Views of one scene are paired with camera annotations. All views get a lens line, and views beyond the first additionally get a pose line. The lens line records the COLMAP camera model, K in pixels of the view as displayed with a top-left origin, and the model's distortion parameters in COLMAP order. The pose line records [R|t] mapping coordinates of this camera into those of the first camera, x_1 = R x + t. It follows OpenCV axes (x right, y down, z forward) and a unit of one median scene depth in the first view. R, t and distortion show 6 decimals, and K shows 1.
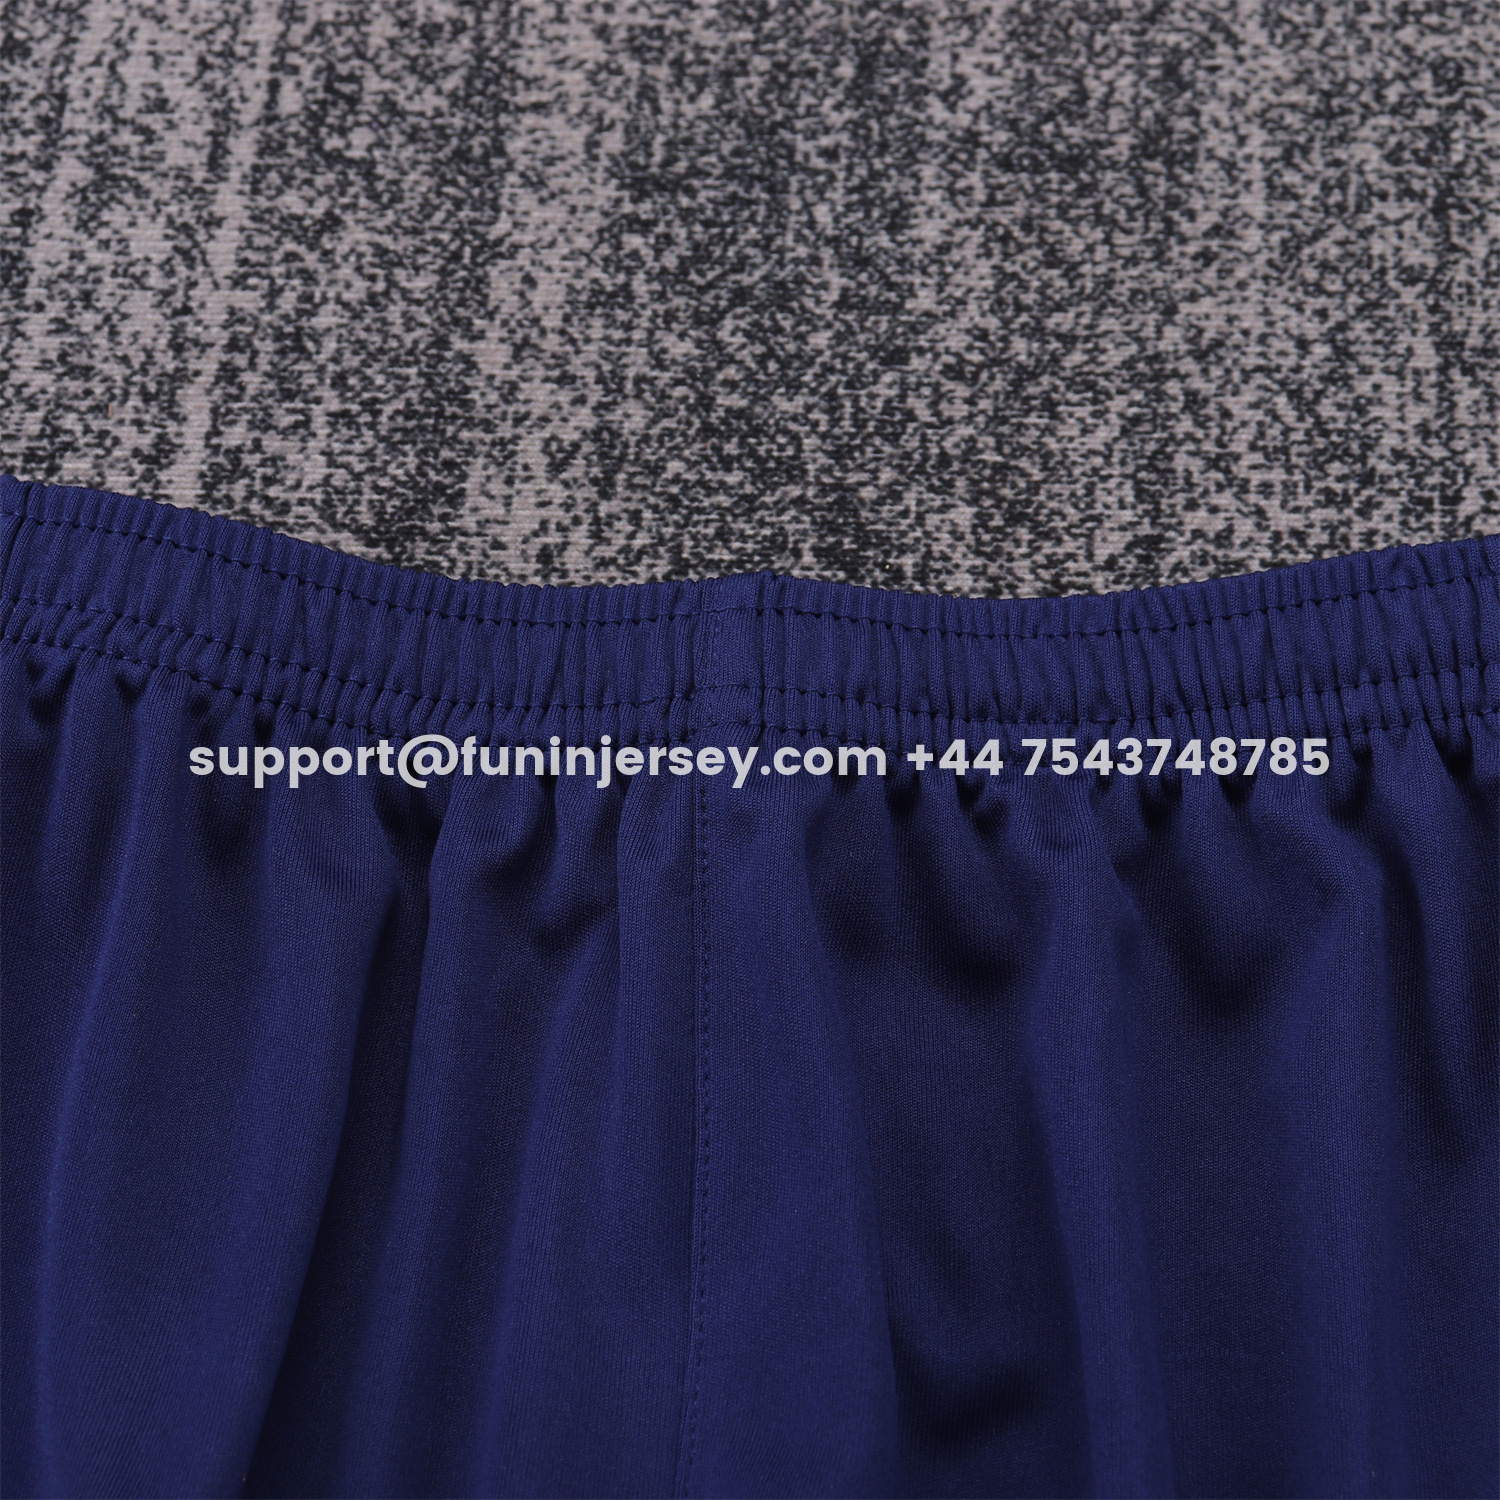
lens RADIAL K [[4475.1, 0, 751.2], [0, 4475.1, 748.9], [0, 0, 1]] dist [0.059087, 0.000000]
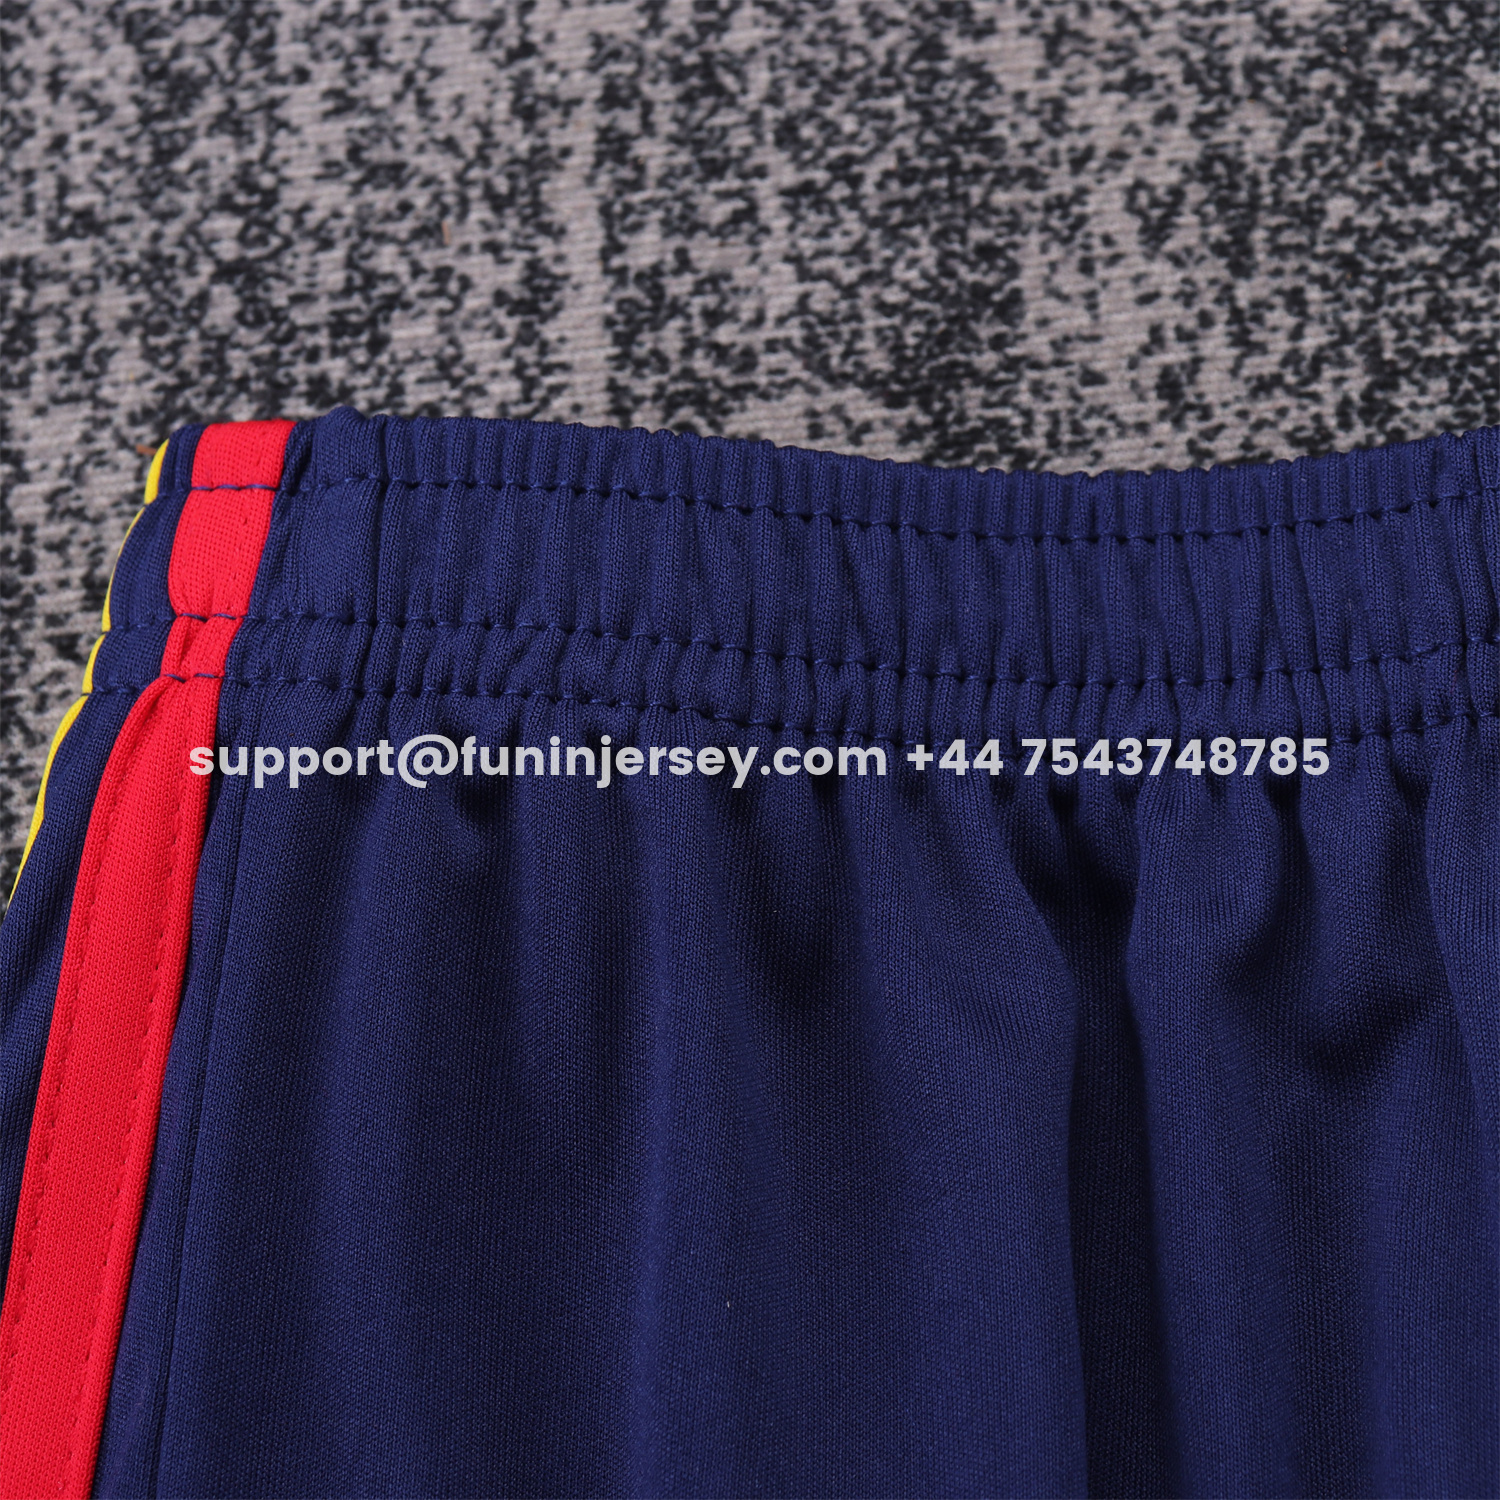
lens RADIAL K [[5134.6, 0, 749.3], [0, 5134.6, 751.3], [0, 0, 1]] dist [0.030885, 0.000000]
pose [[0.989537, -0.140830, -0.031349, -0.087684], [0.143939, 0.978497, 0.147736, -0.106607], [0.009870, -0.150703, 0.988530, 0.257394]]
